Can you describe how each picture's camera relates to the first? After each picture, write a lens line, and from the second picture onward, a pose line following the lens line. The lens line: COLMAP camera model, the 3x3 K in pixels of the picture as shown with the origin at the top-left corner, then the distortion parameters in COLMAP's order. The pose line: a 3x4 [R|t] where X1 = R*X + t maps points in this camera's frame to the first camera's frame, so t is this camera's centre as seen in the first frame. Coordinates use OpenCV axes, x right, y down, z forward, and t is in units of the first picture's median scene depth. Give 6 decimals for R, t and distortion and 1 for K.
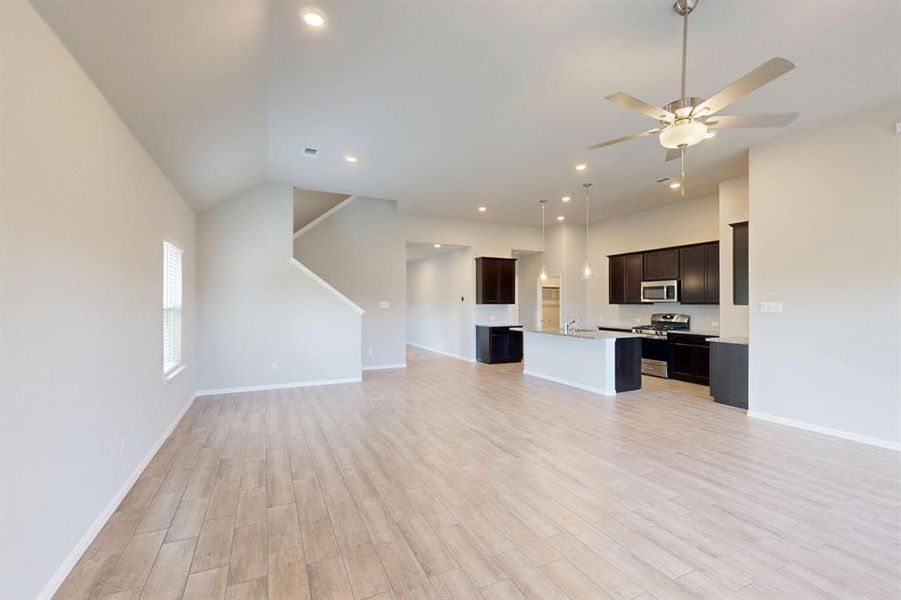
lens RADIAL K [[391.3, 0, 449.9], [0, 391.3, 301.9], [0, 0, 1]] dist [0.003562, -0.000556]
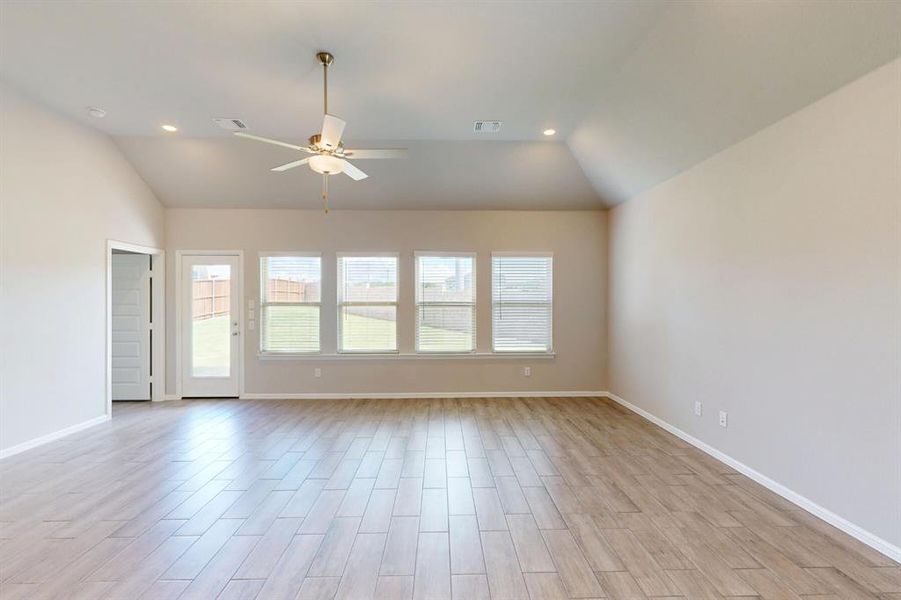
lens RADIAL K [[391.3, 0, 449.4], [0, 391.3, 297.8], [0, 0, 1]] dist [0.003562, -0.000556]
pose [[-0.915131, 0.005081, 0.403124, -0.196441], [-0.000465, 0.999907, -0.013658, 0.005069], [-0.403156, -0.012687, -0.915043, 1.509219]]
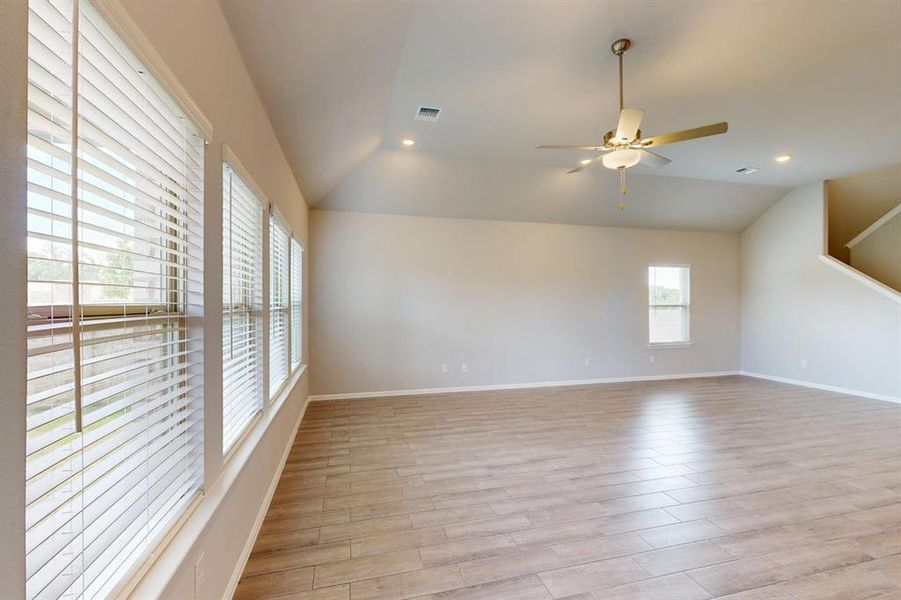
lens RADIAL K [[391.3, 0, 450.1], [0, 391.3, 305.3], [0, 0, 1]] dist [0.003562, -0.000556]
pose [[-0.188515, 0.008365, -0.982035, 1.409162], [0.007872, 0.999944, 0.007007, -0.001304], [0.982039, -0.006410, -0.188571, 0.545255]]
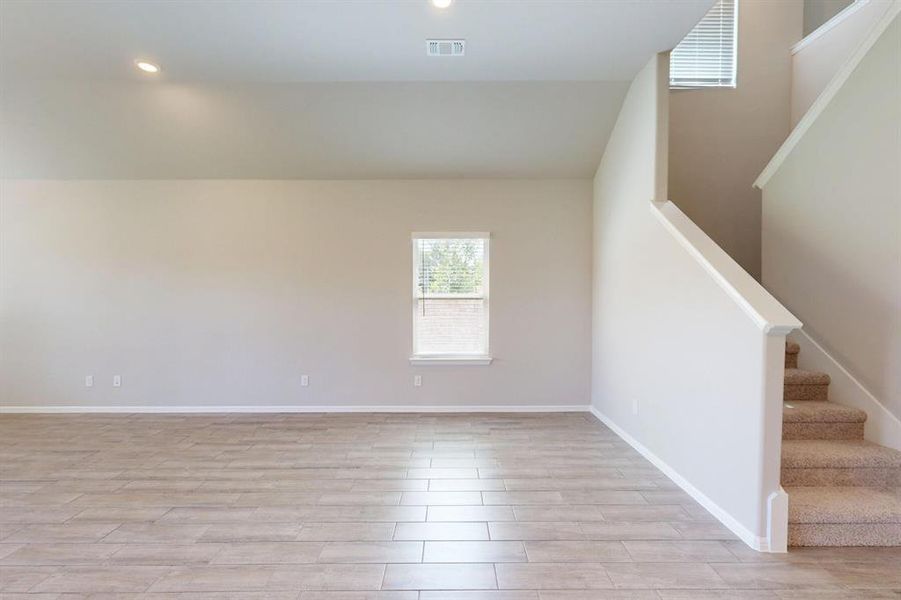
lens RADIAL K [[391.3, 0, 449.6], [0, 391.3, 305.6], [0, 0, 1]] dist [0.003562, -0.000556]
pose [[-0.429859, 0.030585, -0.902378, 0.304062], [0.005460, 0.999496, 0.031276, 0.006158], [0.902880, 0.008518, -0.429809, 1.924176]]
